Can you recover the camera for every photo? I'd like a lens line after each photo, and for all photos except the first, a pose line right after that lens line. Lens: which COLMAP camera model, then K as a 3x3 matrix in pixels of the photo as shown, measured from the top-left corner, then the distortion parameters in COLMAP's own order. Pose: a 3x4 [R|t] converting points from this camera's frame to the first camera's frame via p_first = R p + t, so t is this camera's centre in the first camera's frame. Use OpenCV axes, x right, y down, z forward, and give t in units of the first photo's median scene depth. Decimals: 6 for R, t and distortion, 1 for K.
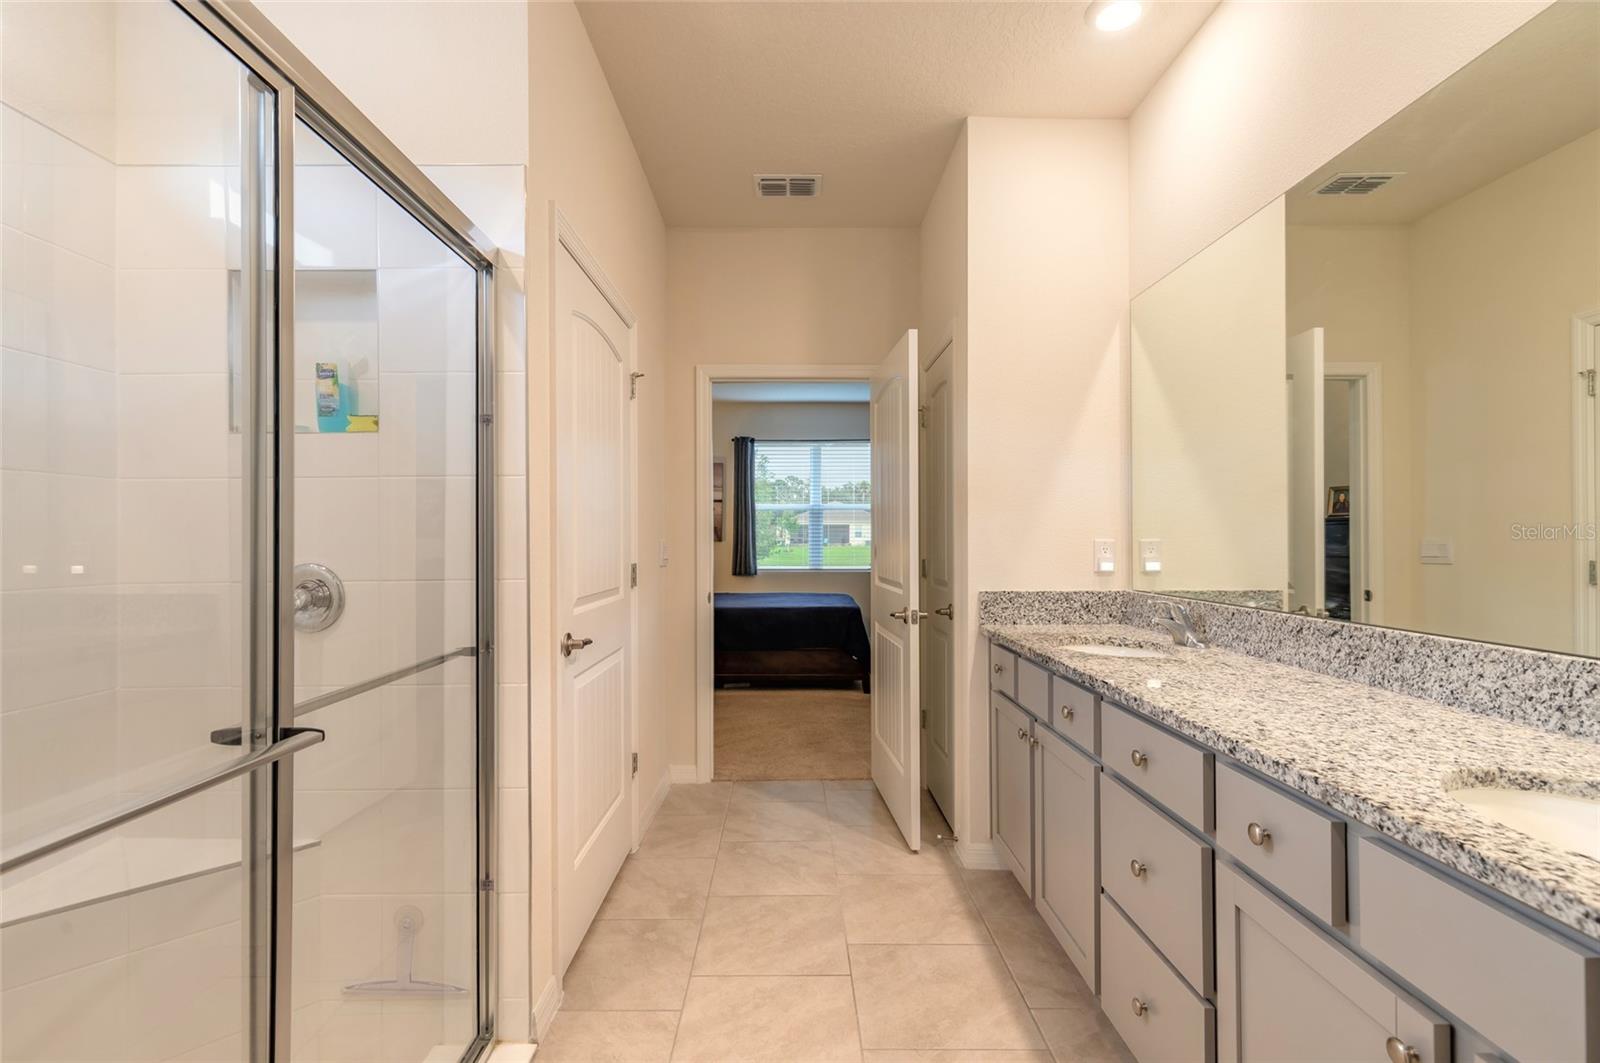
lens RADIAL K [[720.8, 0, 795.5], [0, 720.8, 533.5], [0, 0, 1]] dist [0.007922, -0.001866]
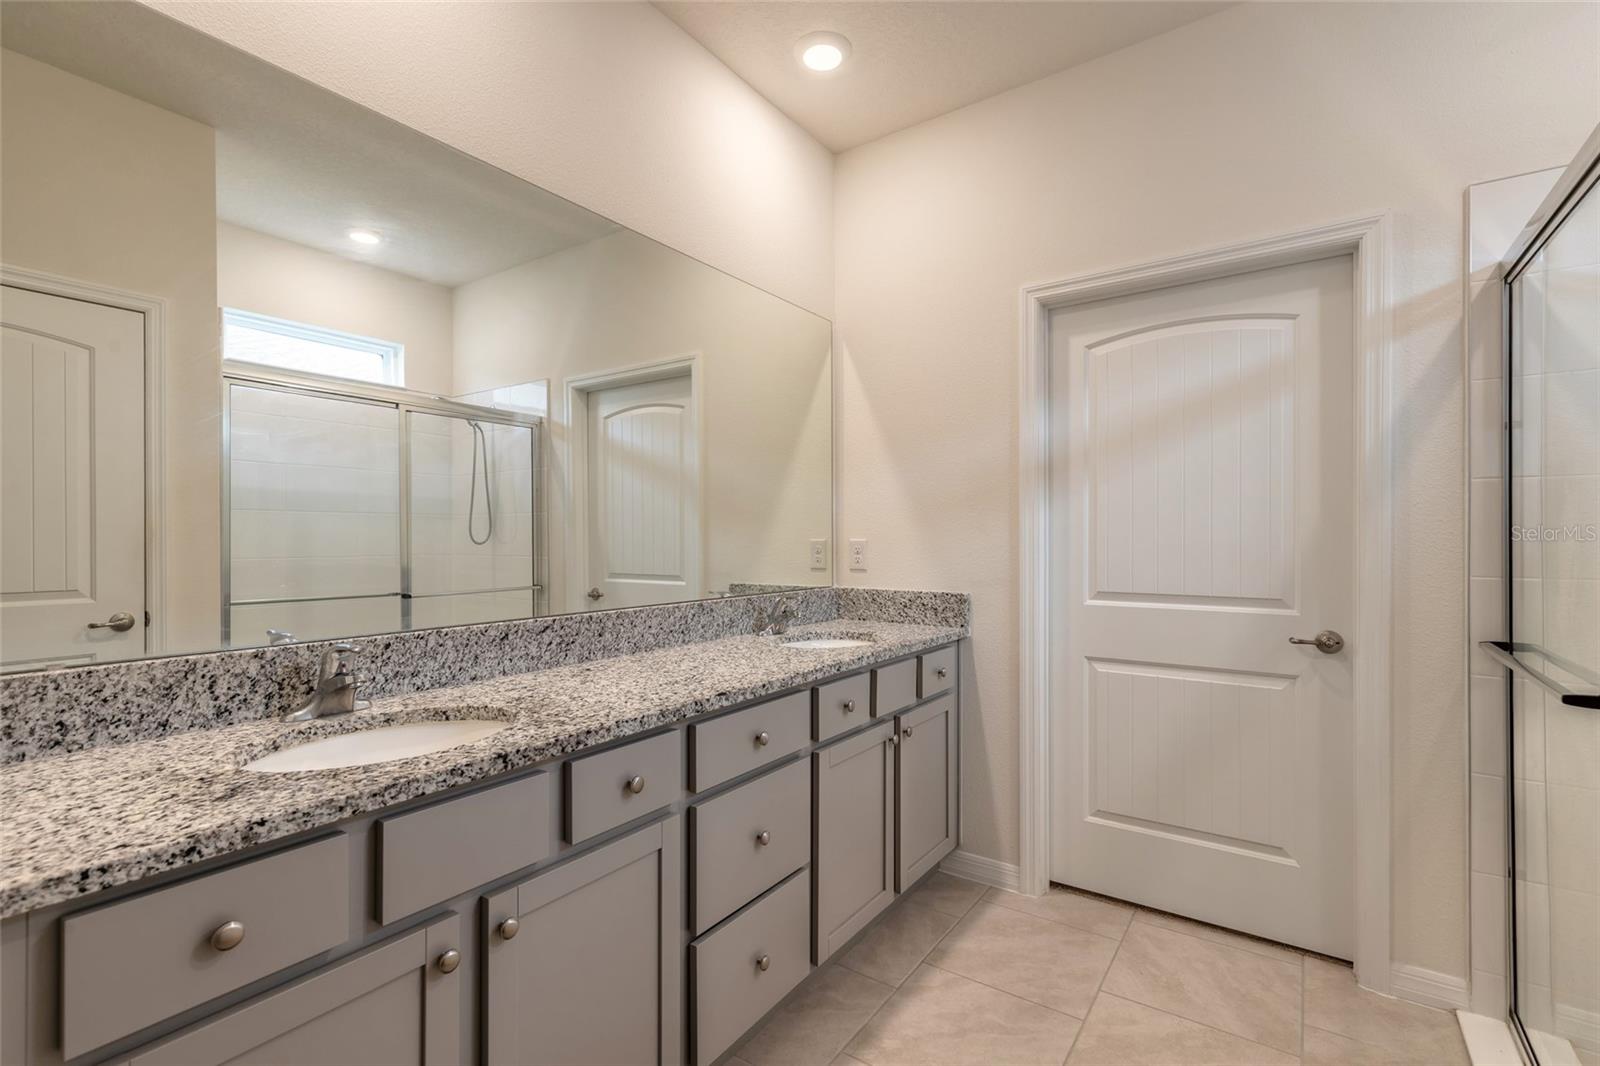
lens RADIAL K [[720.8, 0, 796.1], [0, 720.8, 537.4], [0, 0, 1]] dist [0.007922, -0.001866]
pose [[-0.809748, 0.008327, 0.586718, -0.204788], [0.002876, 0.999944, -0.010222, 0.014196], [-0.586770, -0.006590, -0.809727, 1.764925]]
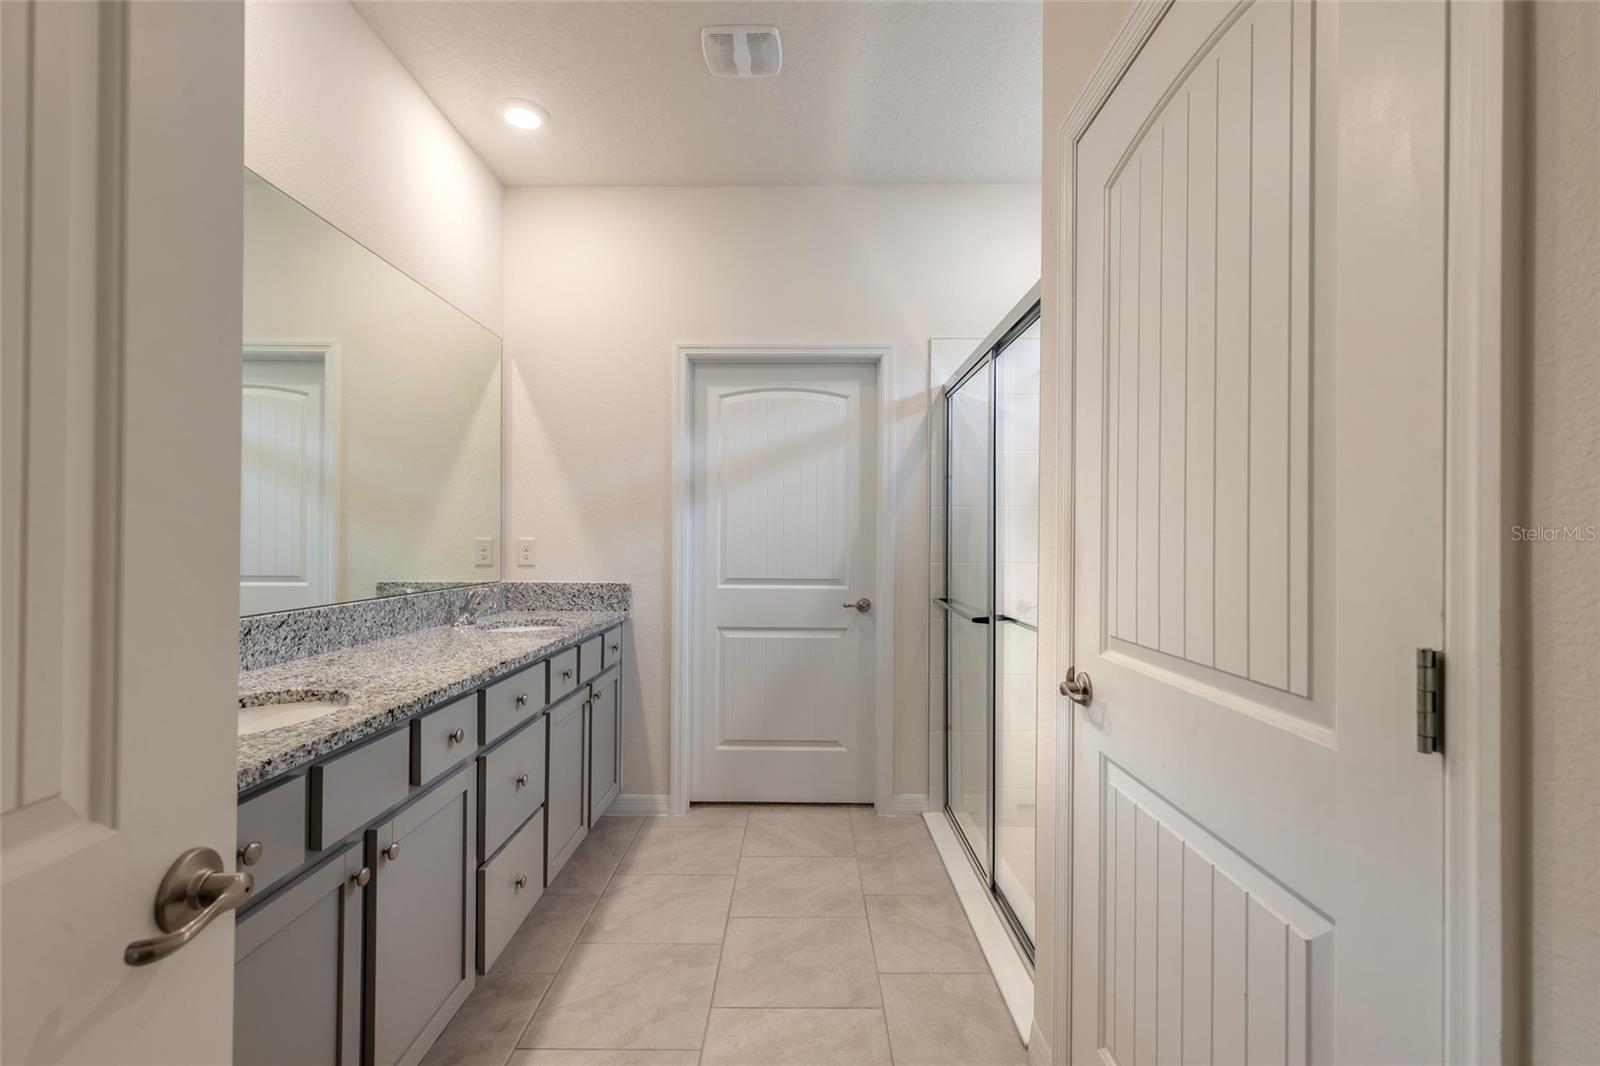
lens RADIAL K [[720.8, 0, 793.9], [0, 720.8, 535.2], [0, 0, 1]] dist [0.007922, -0.001866]
pose [[-0.999735, 0.001226, 0.022998, -0.061504], [0.000916, 0.999909, -0.013492, 0.020159], [-0.023013, -0.013468, -0.999644, 2.221284]]
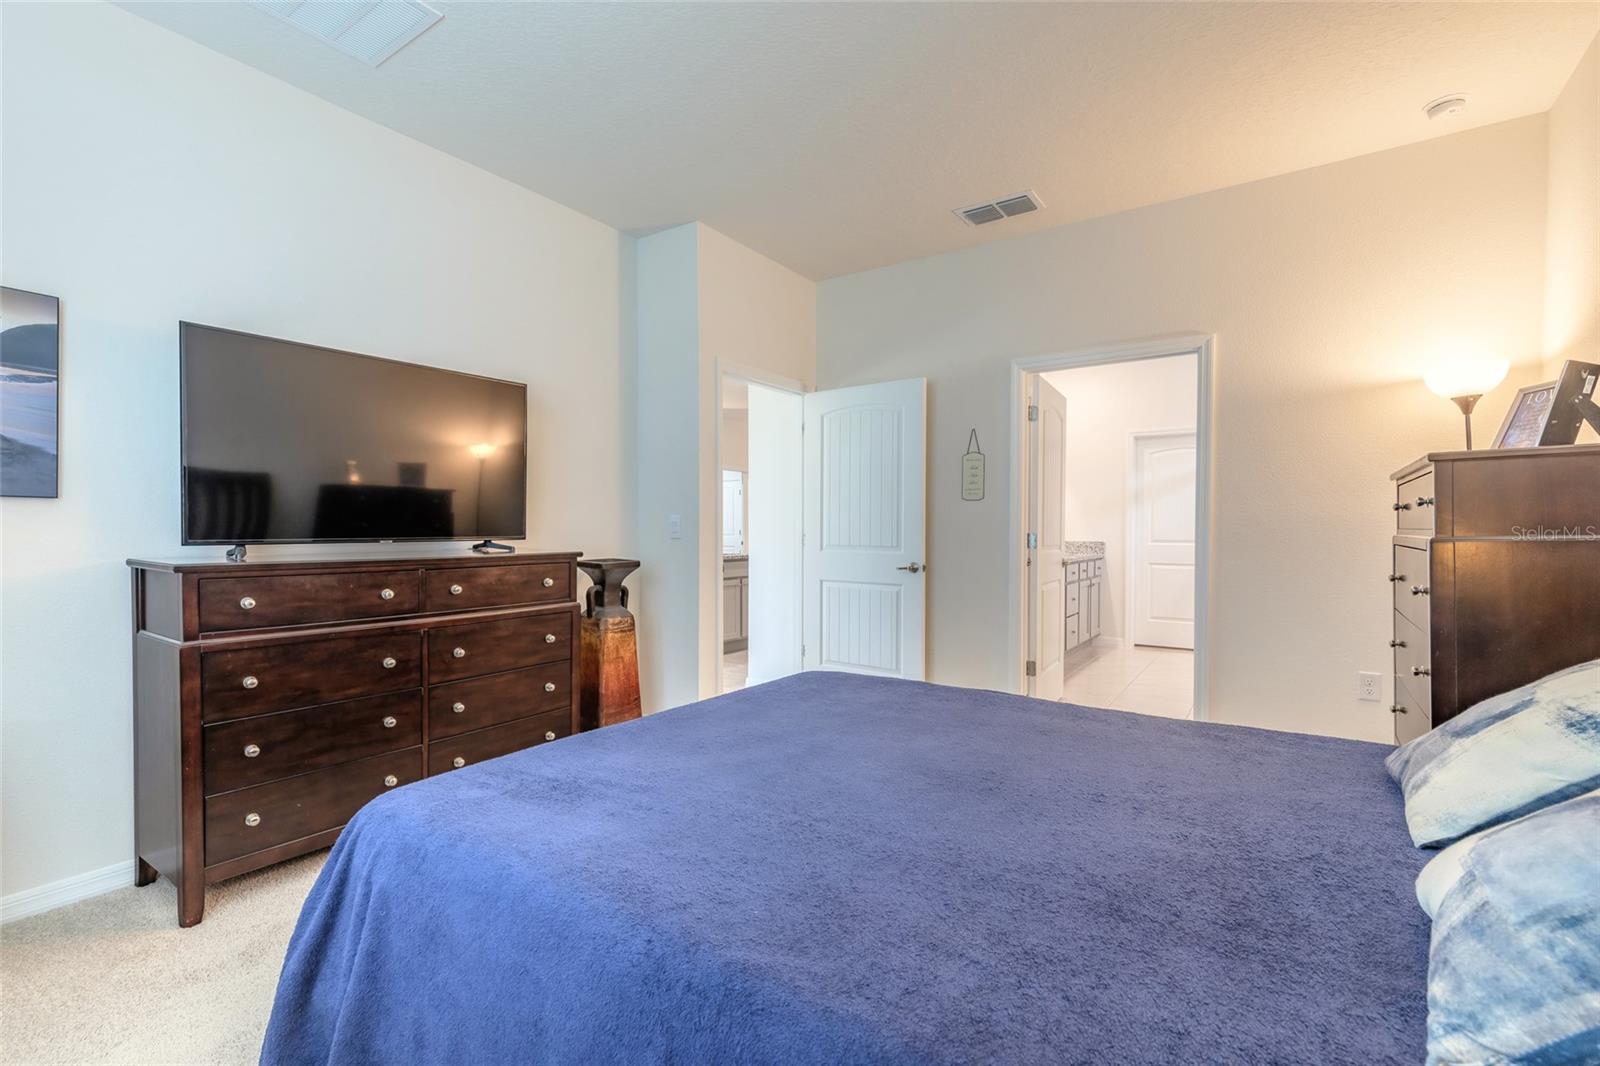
lens RADIAL K [[720.8, 0, 795.8], [0, 720.8, 536.9], [0, 0, 1]] dist [0.007922, -0.001866]
pose [[-0.820147, -0.005194, 0.572130, -0.552462], [-0.002210, 0.999980, 0.005911, 0.078328], [-0.572149, 0.003583, -0.820142, 5.022725]]
